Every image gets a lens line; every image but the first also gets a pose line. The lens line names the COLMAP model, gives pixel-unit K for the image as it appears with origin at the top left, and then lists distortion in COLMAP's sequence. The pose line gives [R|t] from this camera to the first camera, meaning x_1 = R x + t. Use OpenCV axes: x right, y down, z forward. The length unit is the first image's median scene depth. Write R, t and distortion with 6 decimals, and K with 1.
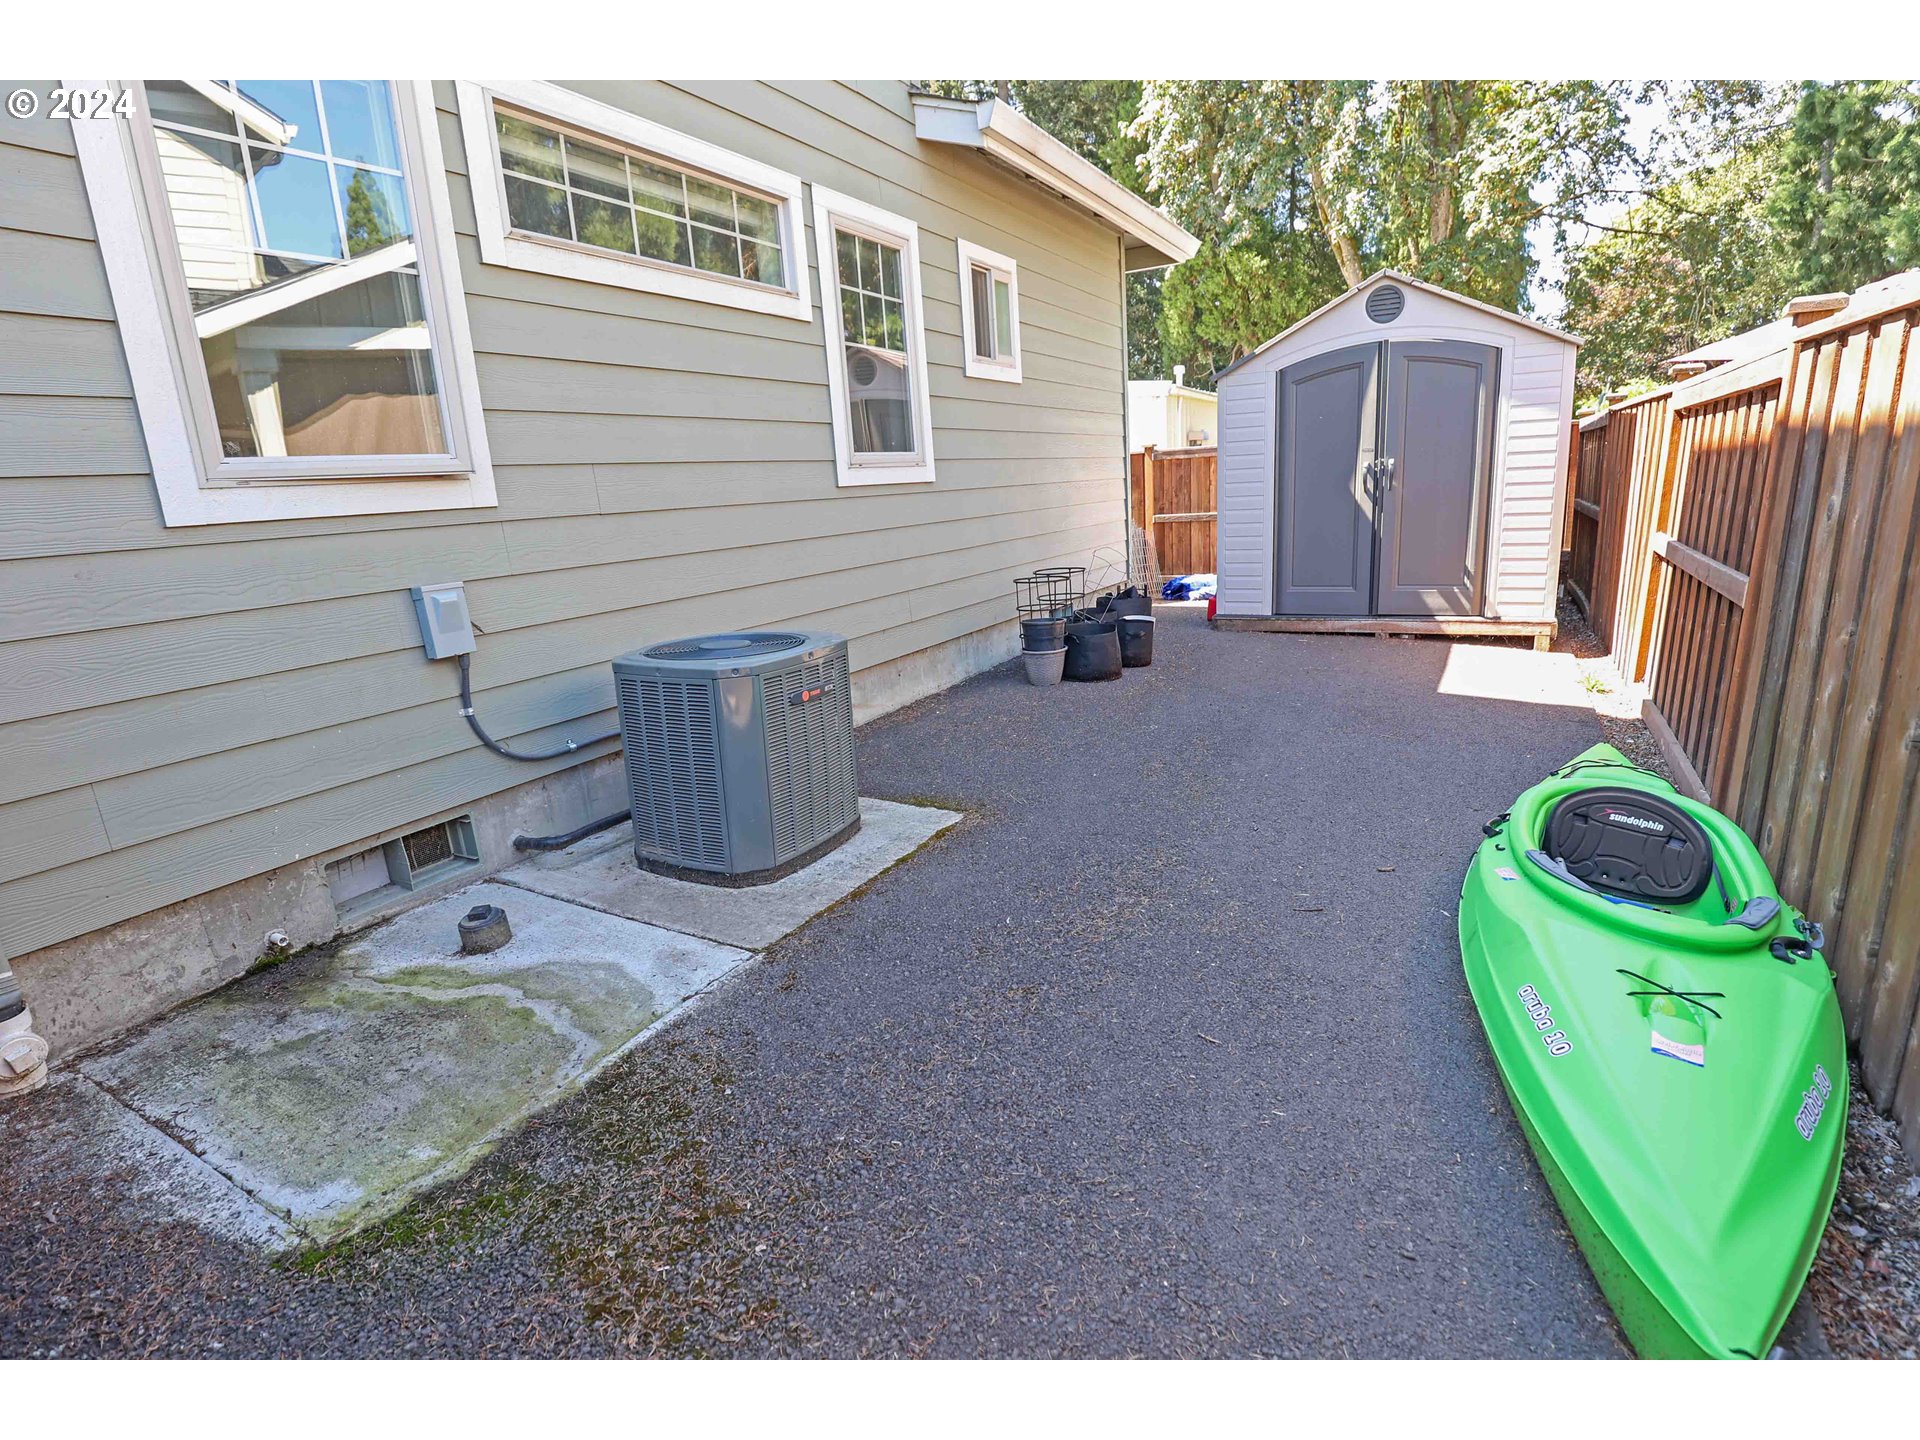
lens RADIAL K [[923.9, 0, 962.3], [0, 923.9, 709.1], [0, 0, 1]] dist [-0.032855, 0.001005]
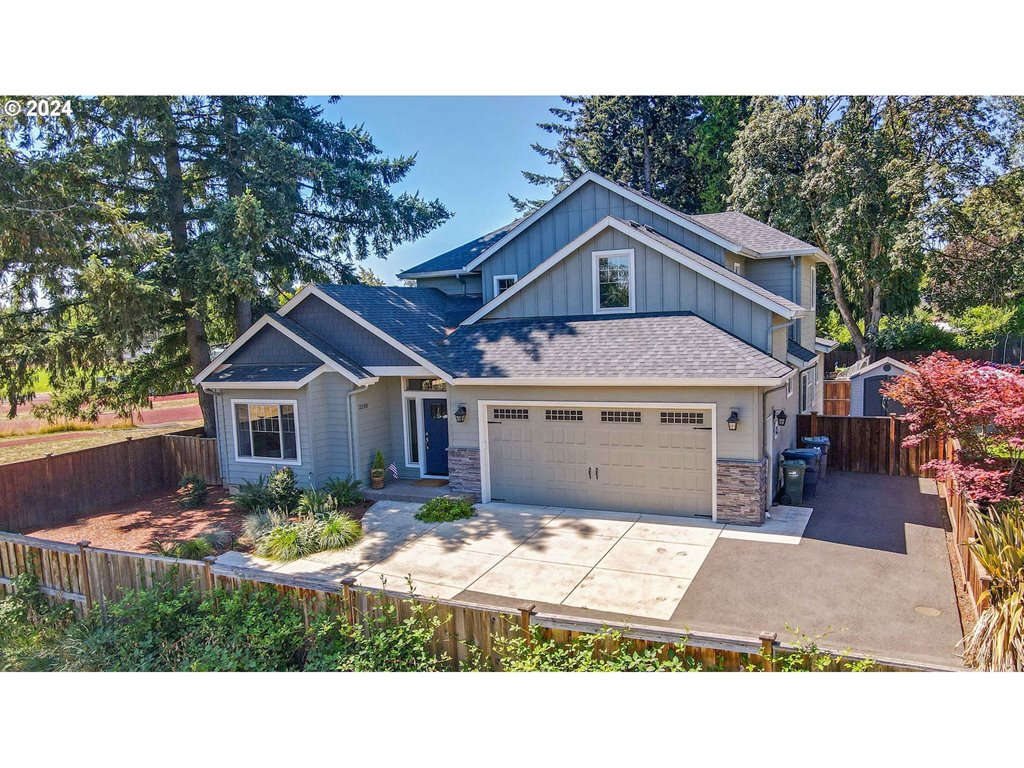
lens RADIAL K [[784.1, 0, 509.9], [0, 784.1, 403.0], [0, 0, 1]] dist [0.015645, 0.000842]
pose [[0.998108, 0.018841, 0.058522, -0.496966], [-0.010799, 0.990813, -0.134805, 0.094679], [-0.060525, 0.133918, 0.989142, -0.838643]]
